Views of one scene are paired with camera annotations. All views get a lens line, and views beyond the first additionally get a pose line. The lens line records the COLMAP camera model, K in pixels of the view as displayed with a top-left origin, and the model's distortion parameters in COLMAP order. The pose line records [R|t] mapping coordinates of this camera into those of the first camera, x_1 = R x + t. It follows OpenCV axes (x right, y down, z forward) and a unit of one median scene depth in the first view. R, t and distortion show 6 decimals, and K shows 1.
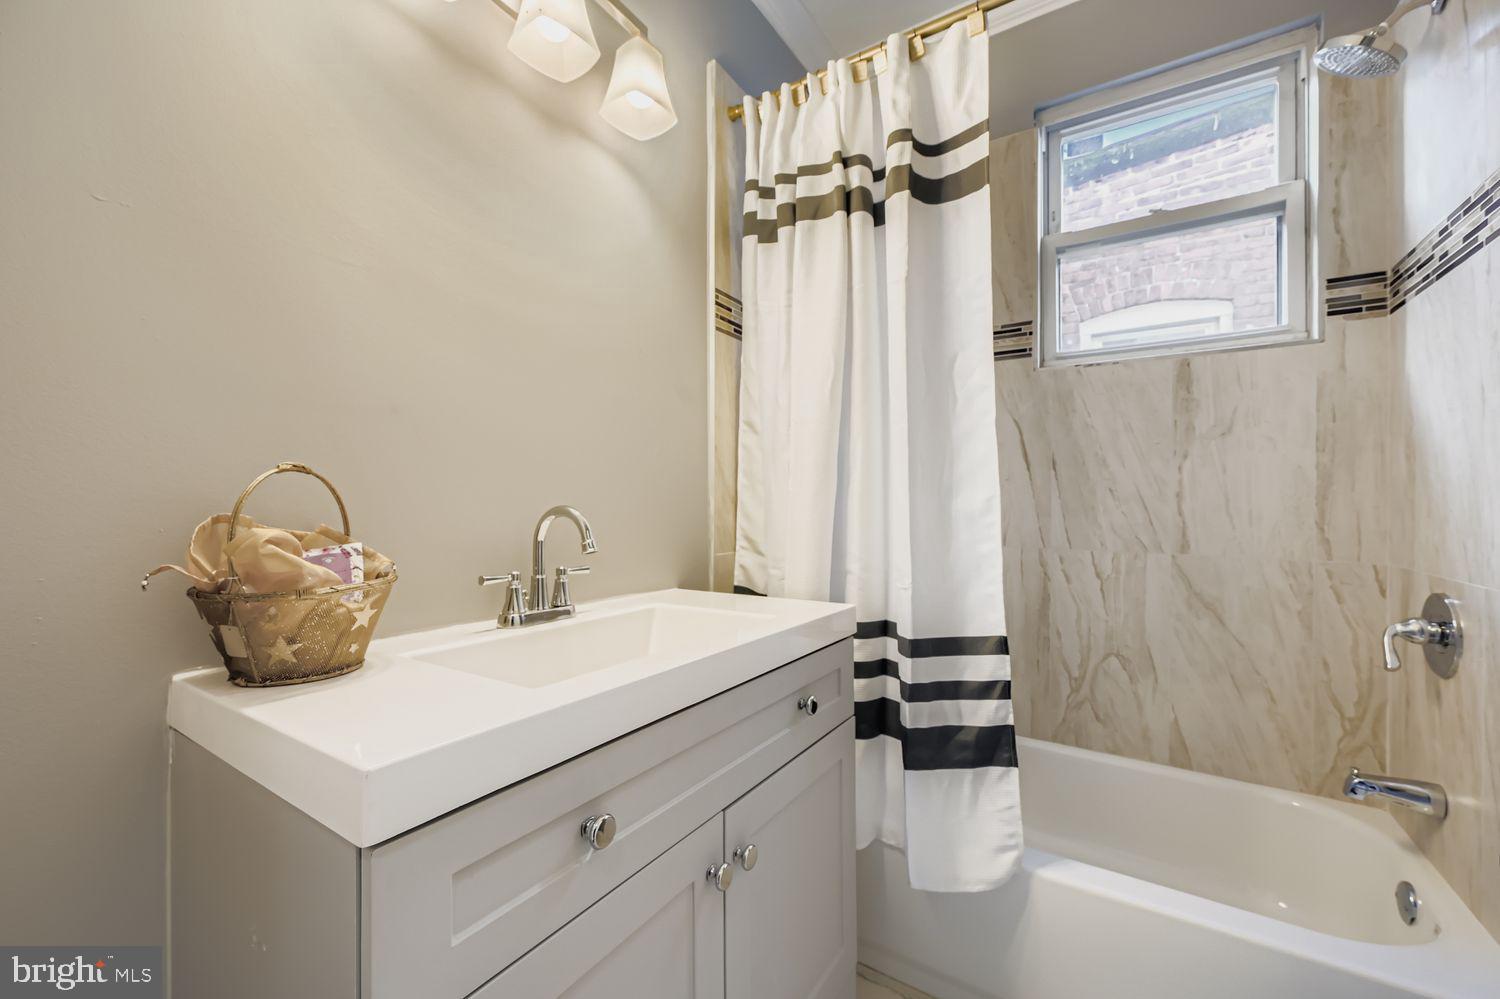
lens RADIAL K [[592.6, 0, 750.4], [0, 592.6, 501.1], [0, 0, 1]] dist [0.001258, 0.000064]
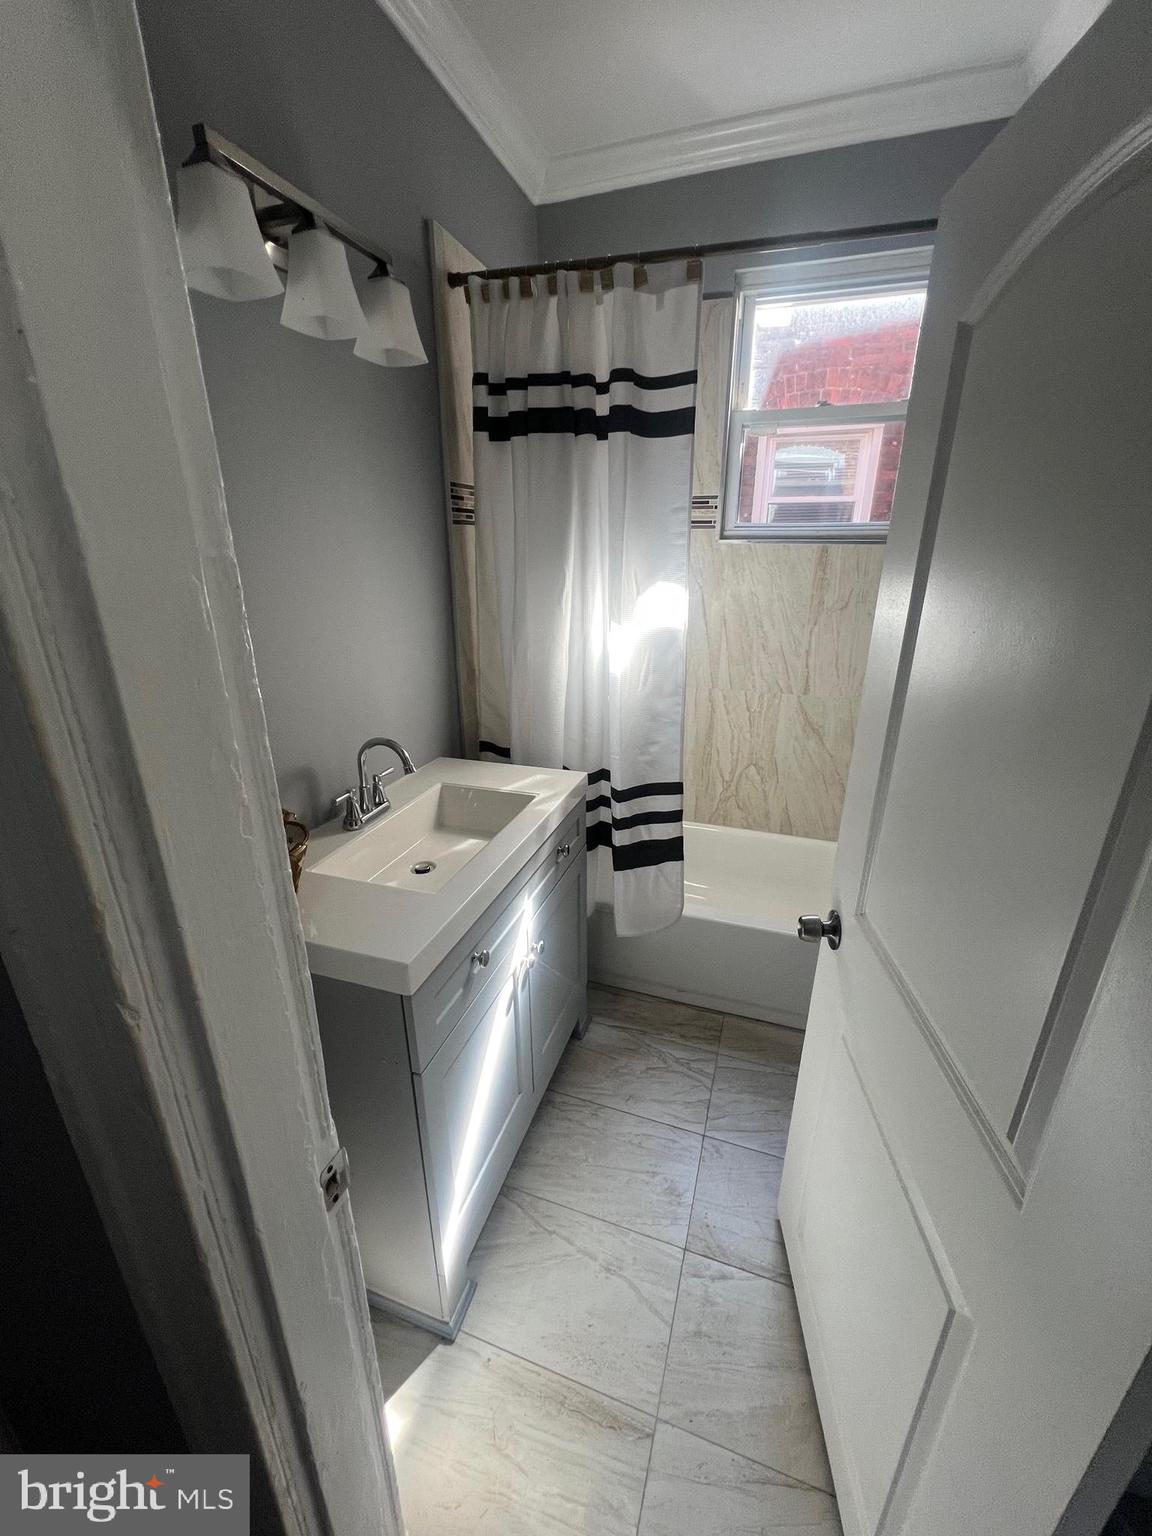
lens RADIAL K [[619.4, 0, 576.2], [0, 619.4, 769.6], [0, 0, 1]] dist [-0.000622, -0.000044]
pose [[0.967807, -0.087930, 0.235835, -0.137817], [0.001500, 0.938990, 0.343941, -0.238227], [-0.251689, -0.332515, 0.908893, -0.228994]]
